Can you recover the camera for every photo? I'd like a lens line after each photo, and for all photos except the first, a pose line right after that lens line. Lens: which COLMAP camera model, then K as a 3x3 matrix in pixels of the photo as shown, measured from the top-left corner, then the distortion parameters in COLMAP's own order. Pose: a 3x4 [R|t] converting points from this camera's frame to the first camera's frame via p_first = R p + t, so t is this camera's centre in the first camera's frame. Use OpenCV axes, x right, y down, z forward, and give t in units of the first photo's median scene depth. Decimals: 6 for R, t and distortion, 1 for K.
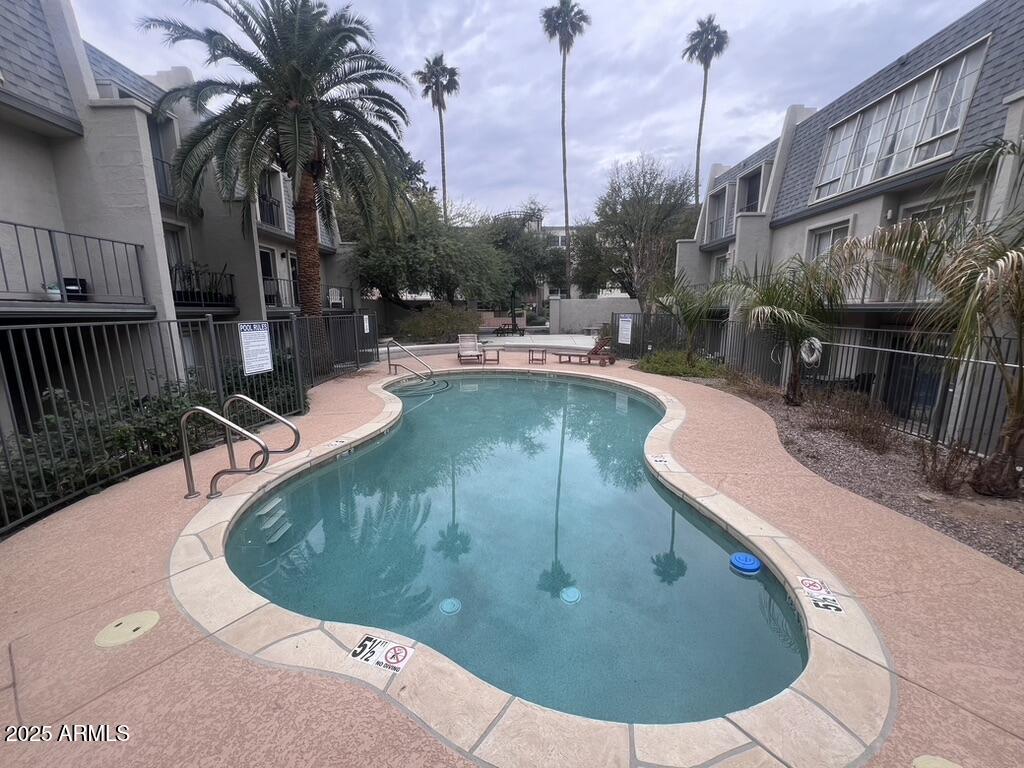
lens RADIAL K [[410.8, 0, 510.9], [0, 410.8, 385.6], [0, 0, 1]] dist [-0.000749, -0.000843]
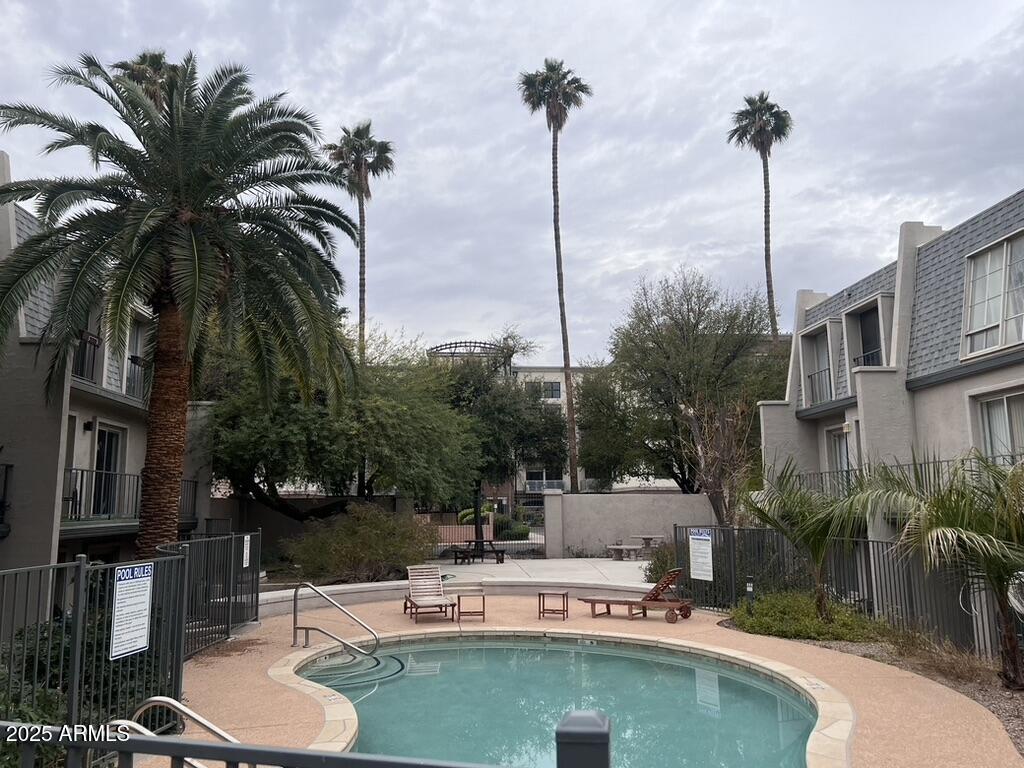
lens RADIAL K [[769.5, 0, 517.6], [0, 769.5, 388.6], [0, 0, 1]] dist [0.065315, -0.071640]
pose [[0.996011, 0.007769, 0.088887, -0.076865], [0.021806, 0.944799, -0.326923, -0.005801], [-0.086520, 0.327558, 0.940861, -0.080944]]
